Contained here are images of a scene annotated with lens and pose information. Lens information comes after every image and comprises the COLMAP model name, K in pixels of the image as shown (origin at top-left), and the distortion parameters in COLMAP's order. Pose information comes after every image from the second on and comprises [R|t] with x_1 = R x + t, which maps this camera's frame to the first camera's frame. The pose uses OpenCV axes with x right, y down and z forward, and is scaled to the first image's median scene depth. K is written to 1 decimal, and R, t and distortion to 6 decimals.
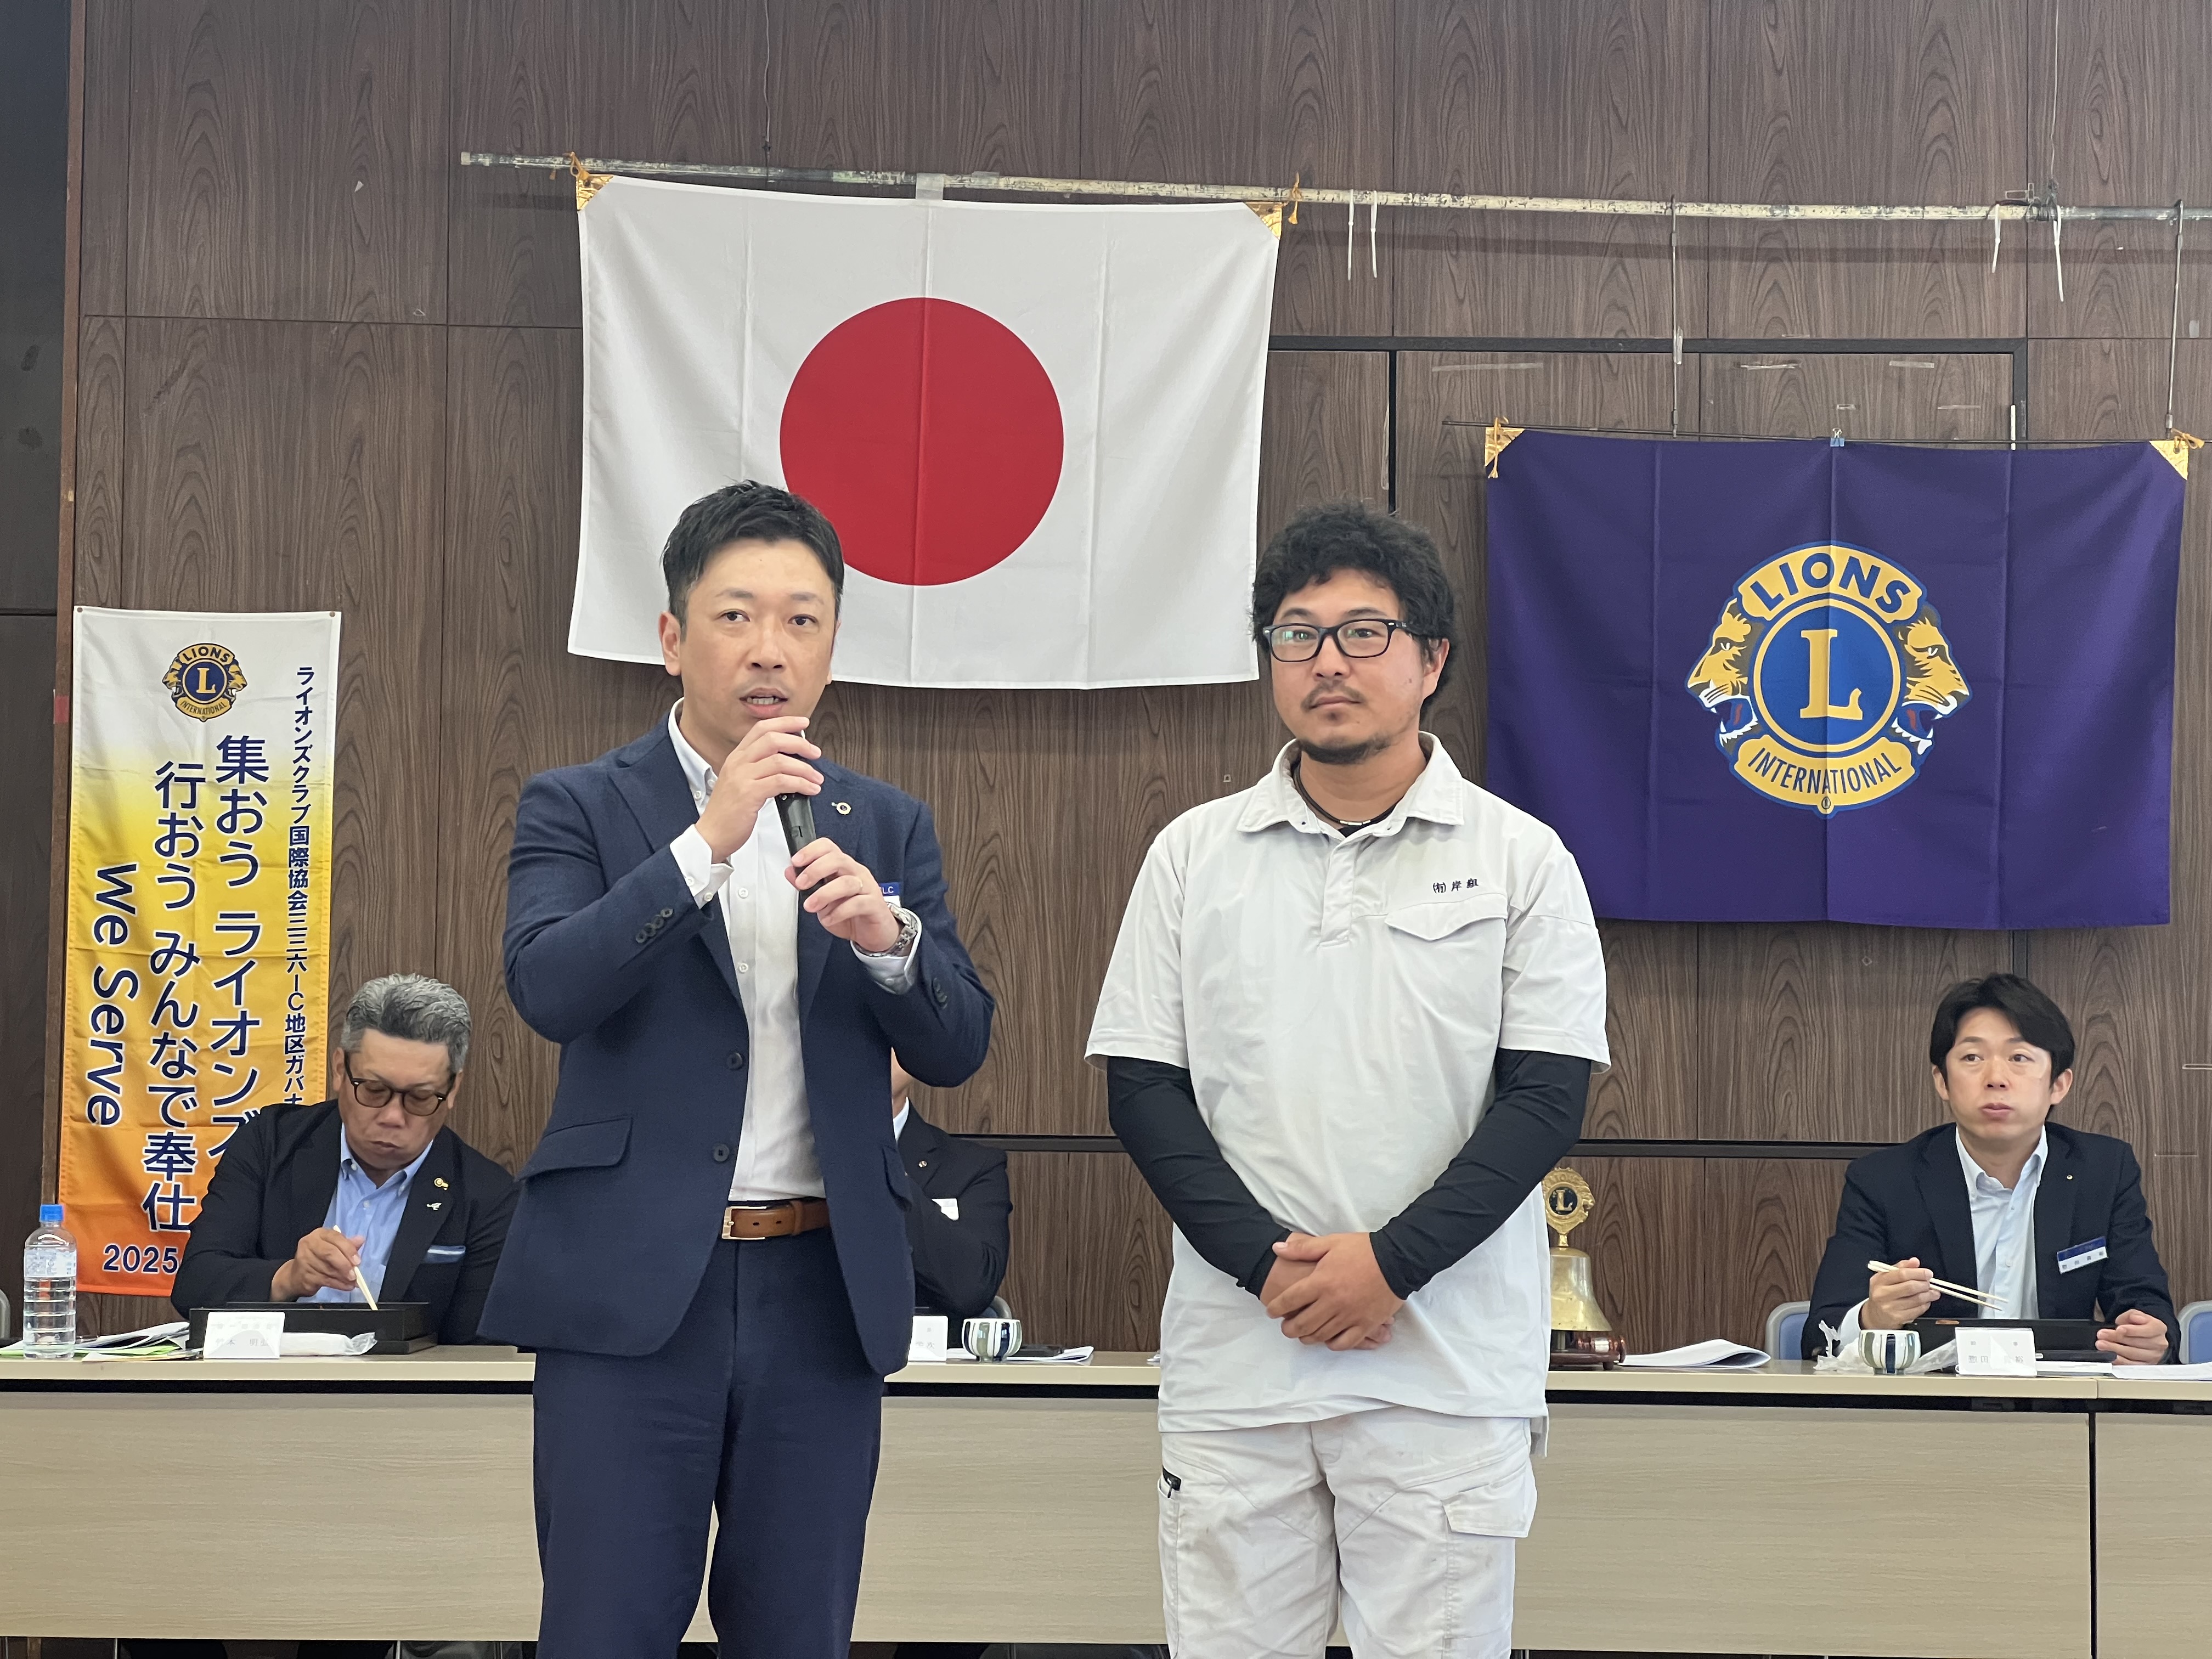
lens RADIAL K [[4802.0, 0, 1138.6], [0, 4802.0, 827.4], [0, 0, 1]] dist [0.192016, 0.000000]
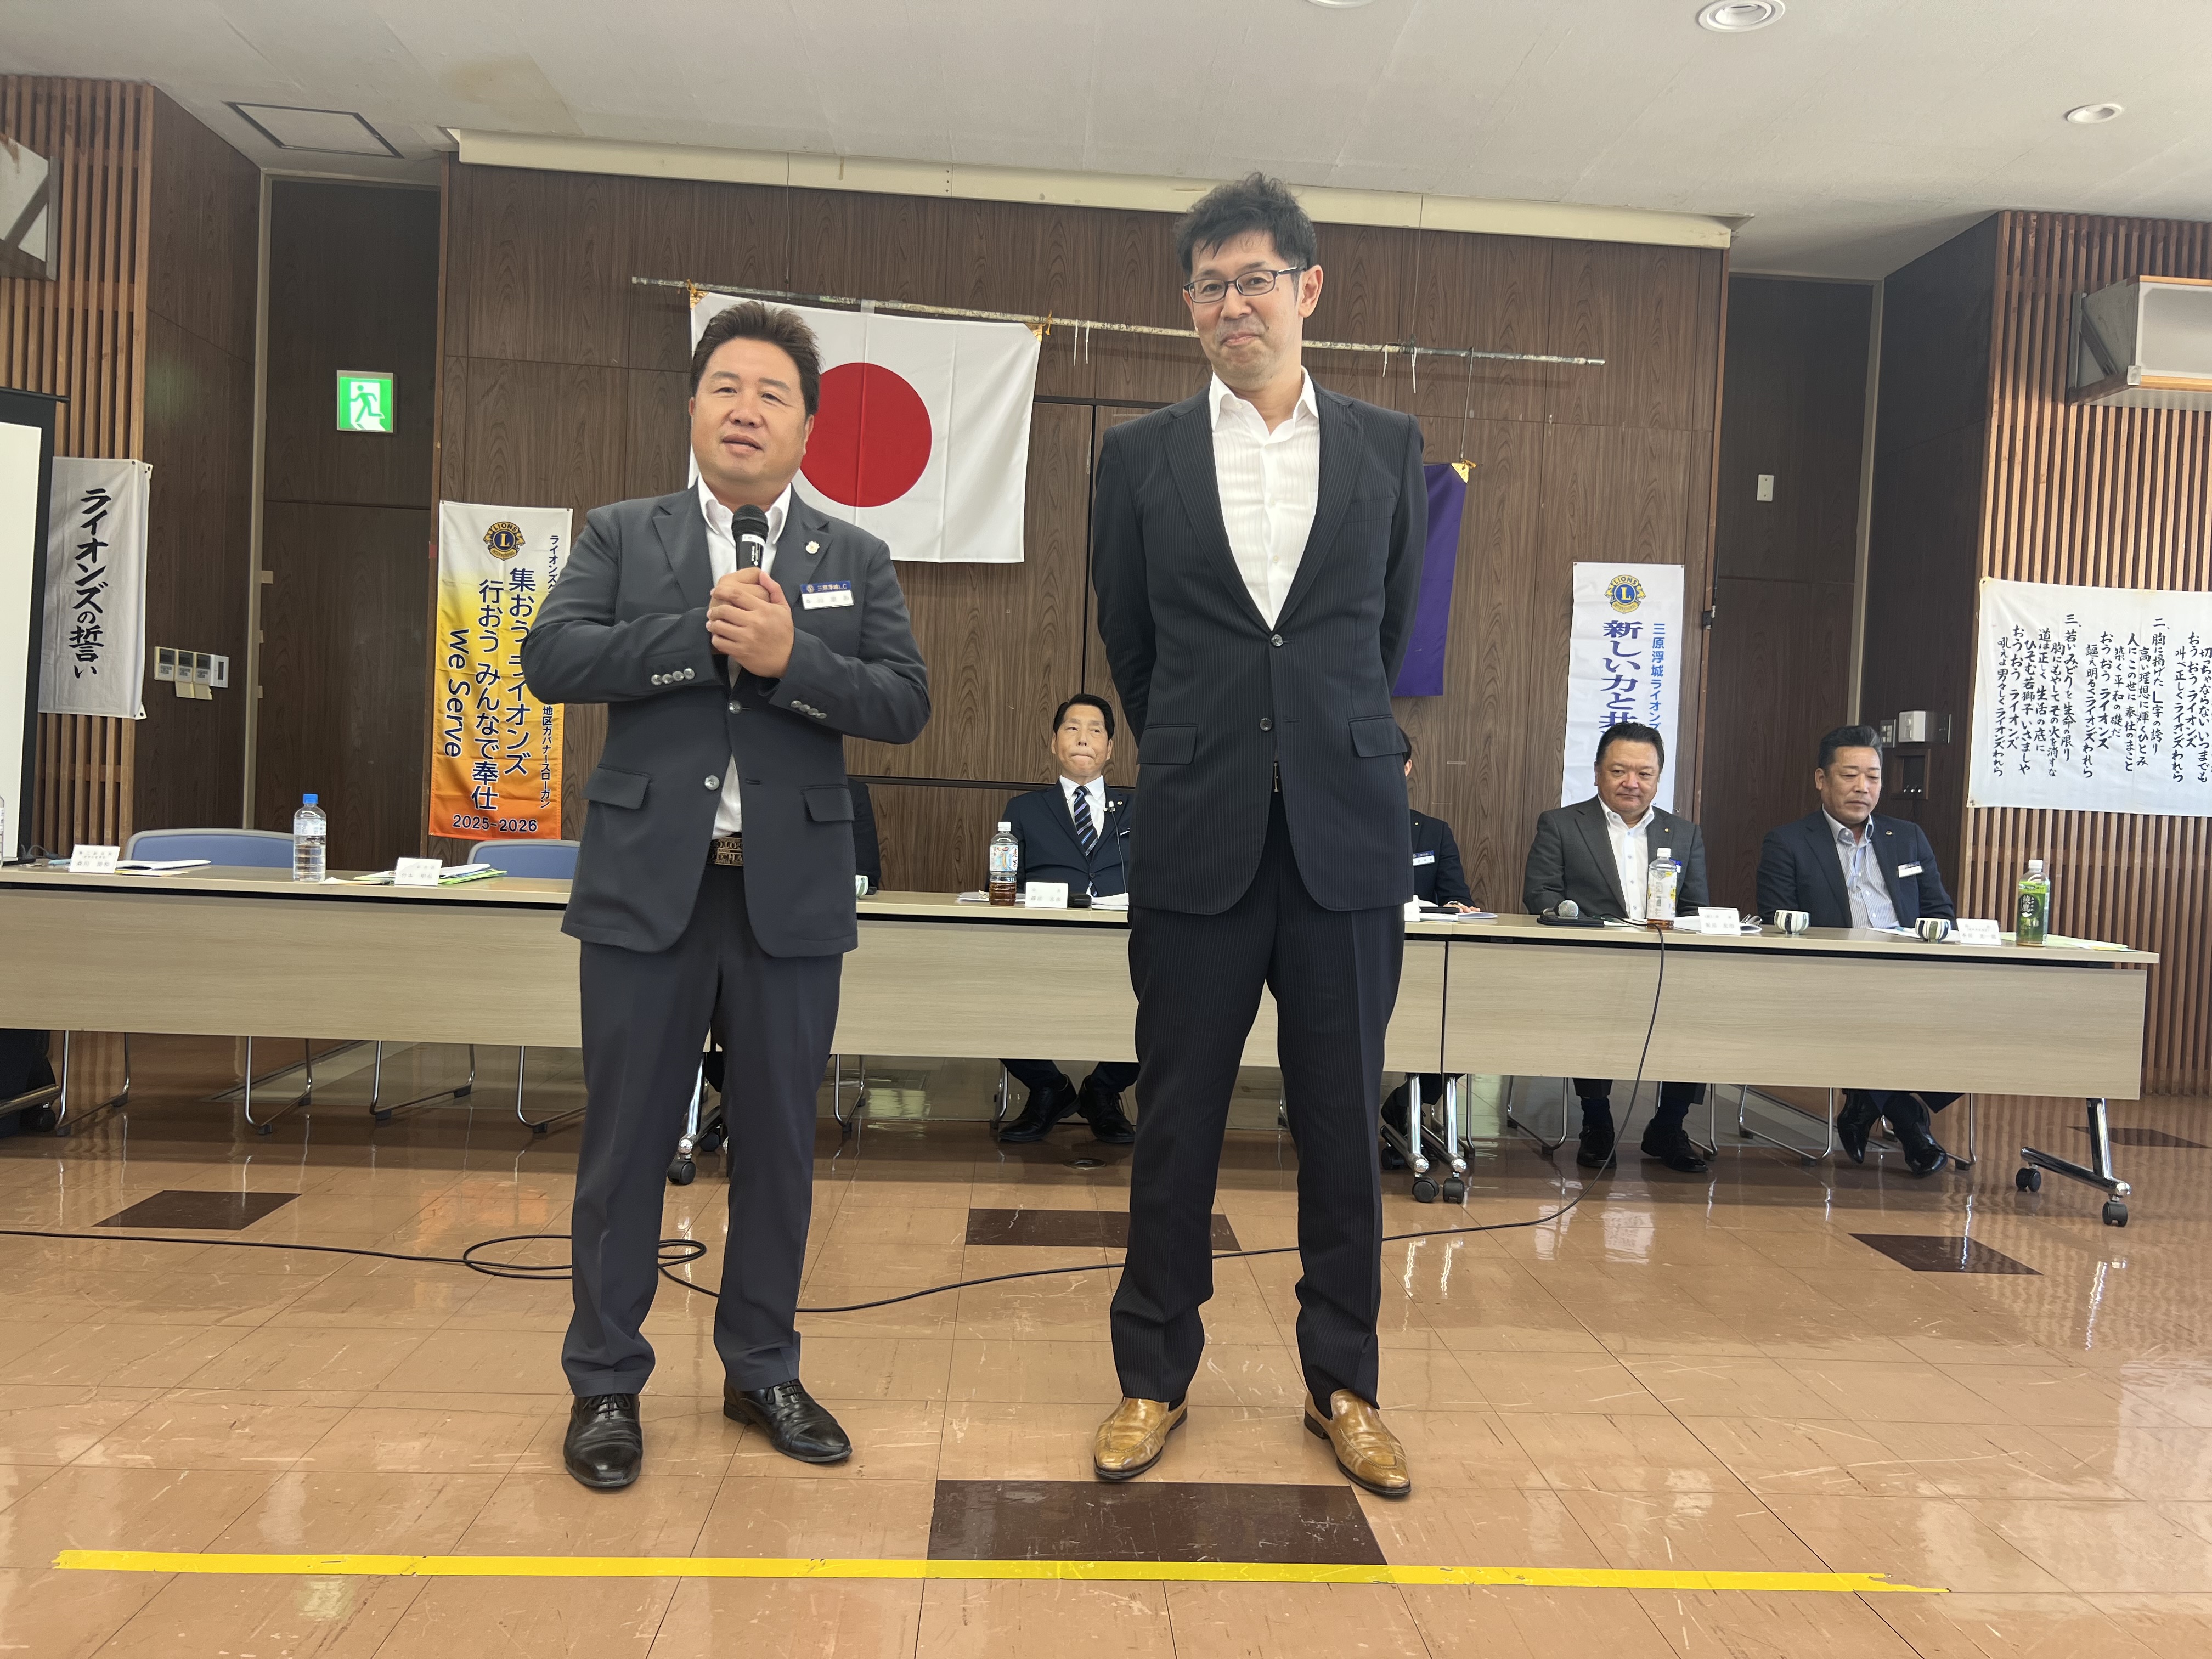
lens RADIAL K [[1635.5, 0, 1117.3], [0, 1635.5, 828.6], [0, 0, 1]] dist [0.059660, -0.043716]
pose [[0.997107, 0.030343, 0.069690, 0.019077], [-0.036433, 0.995468, 0.087836, 0.020116], [-0.066709, -0.090121, 0.993694, 0.284708]]
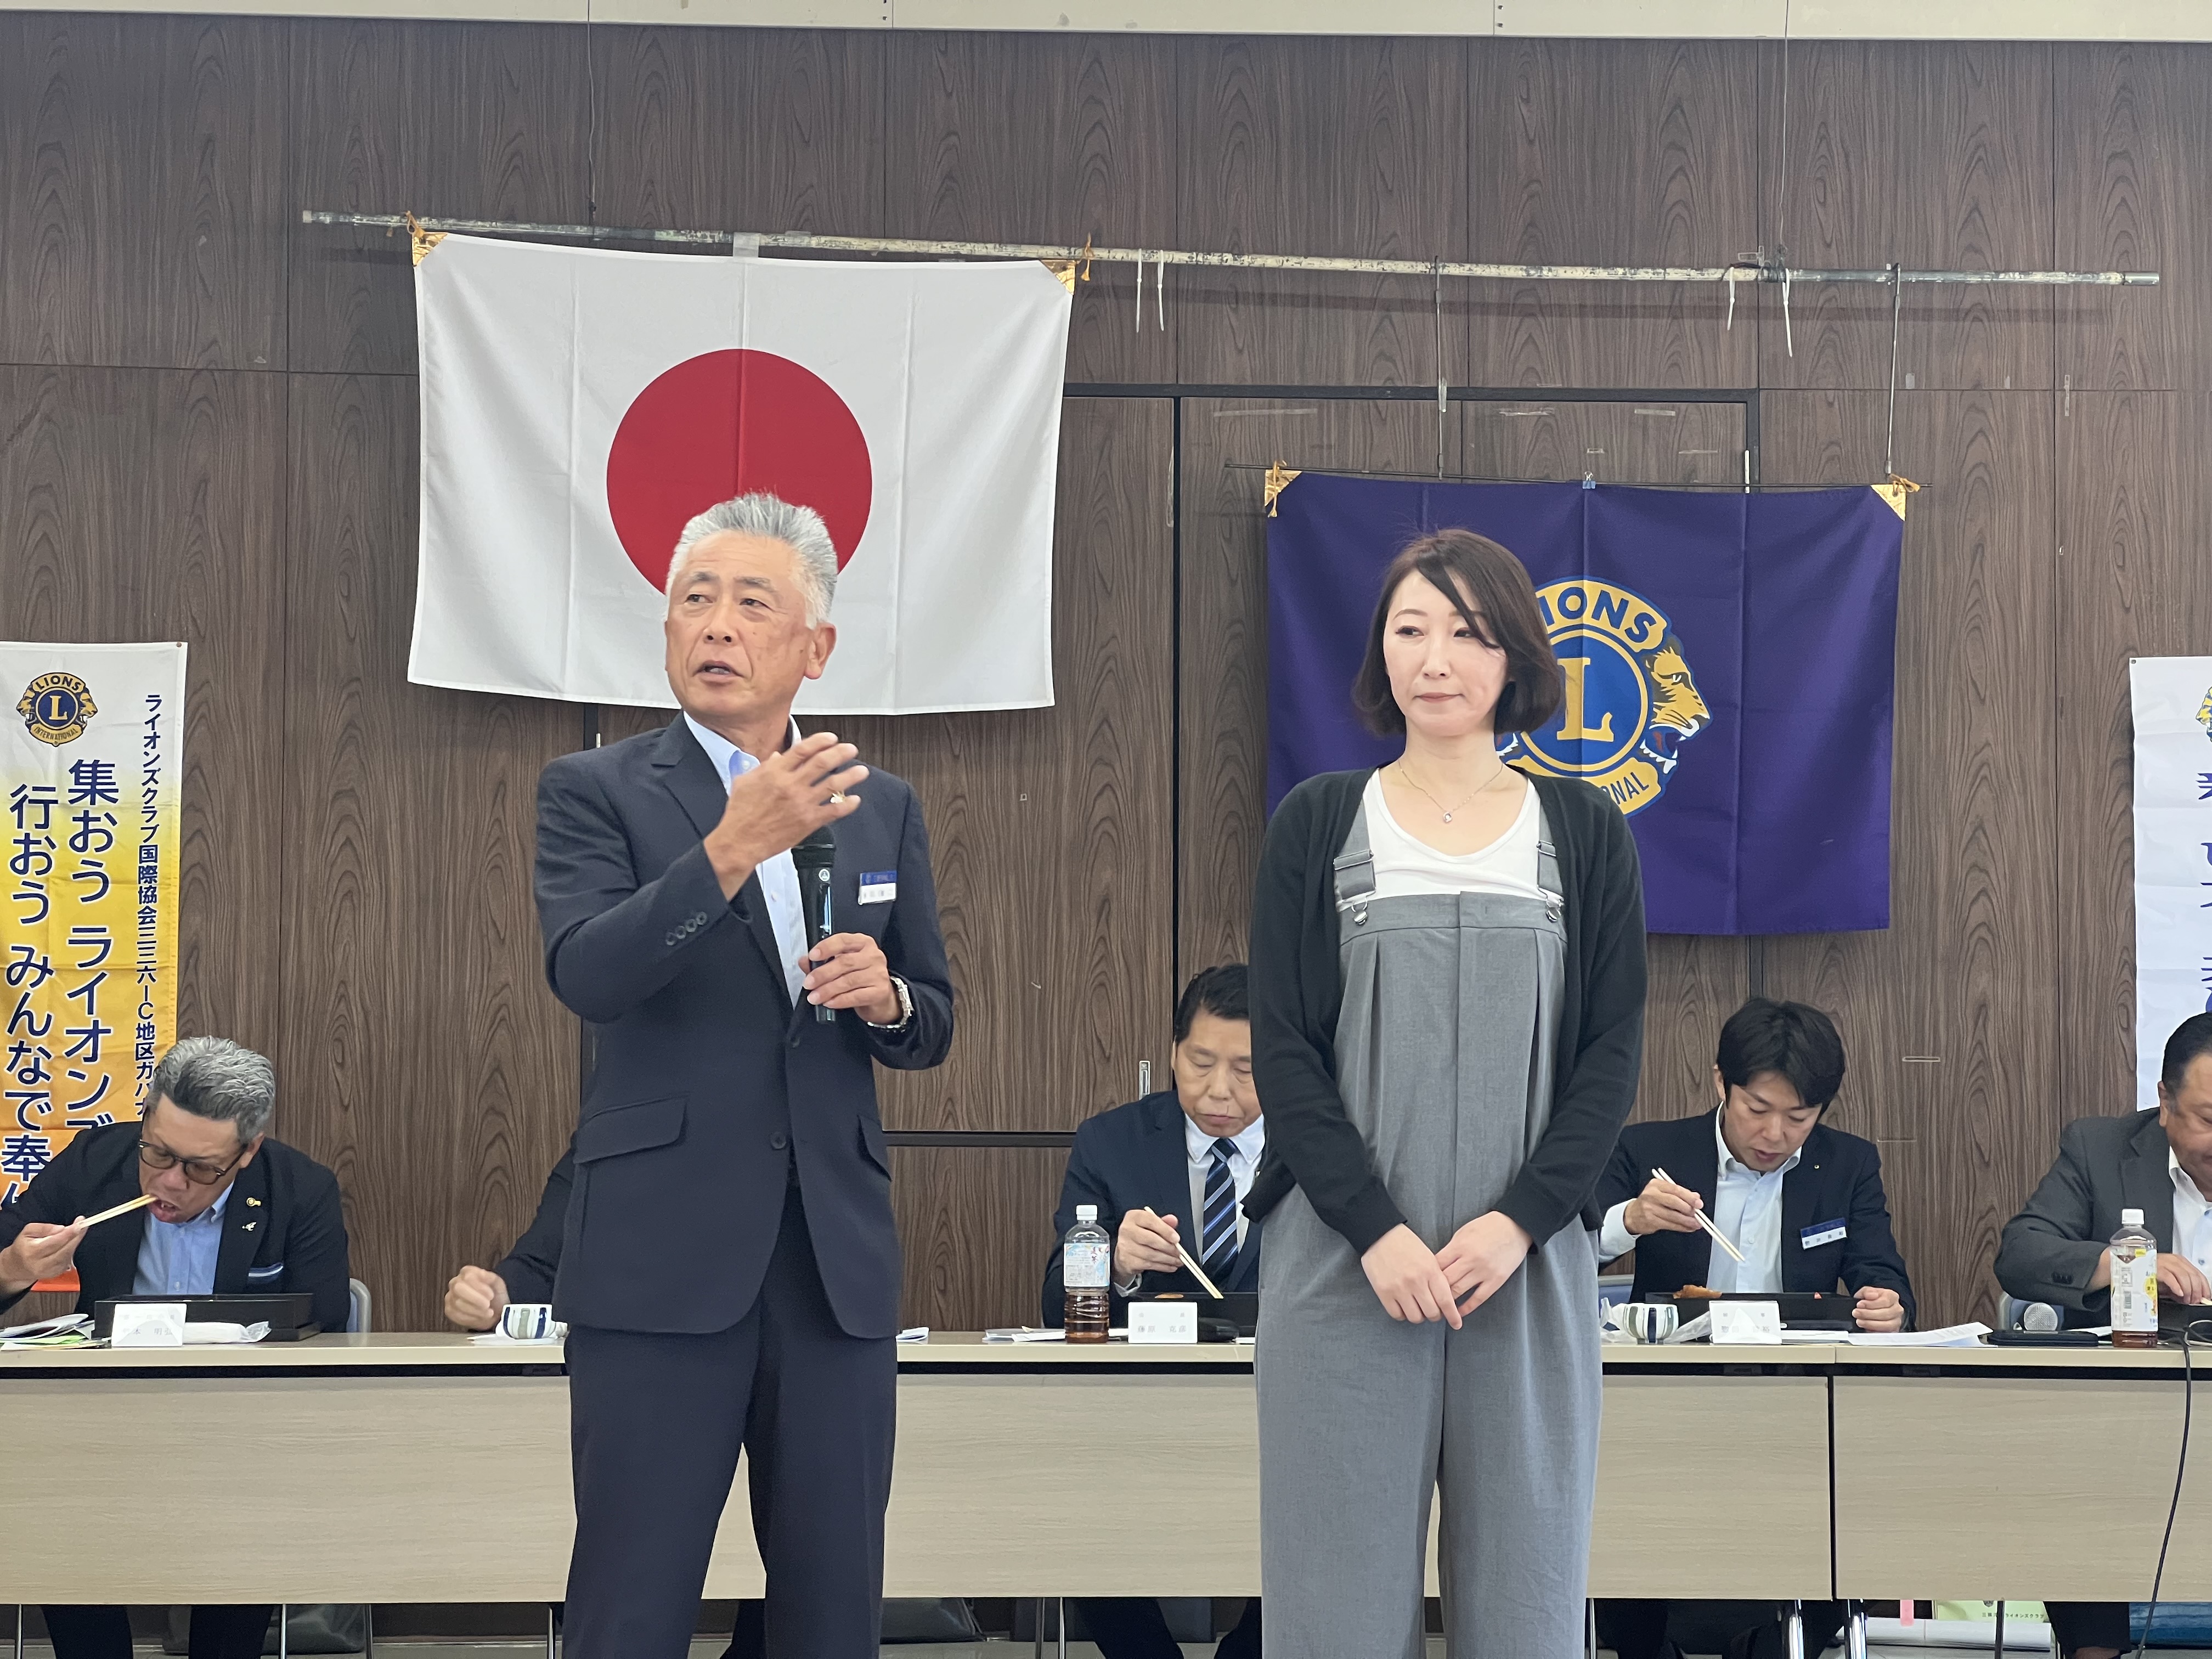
lens RADIAL K [[4802.0, 0, 1126.5], [0, 4802.0, 795.0], [0, 0, 1]] dist [0.192016, 0.000000]
pose [[0.998431, -0.003628, 0.055876, -0.018980], [0.003813, 0.999988, -0.003214, -0.007024], [-0.055864, 0.003422, 0.998433, -0.071226]]
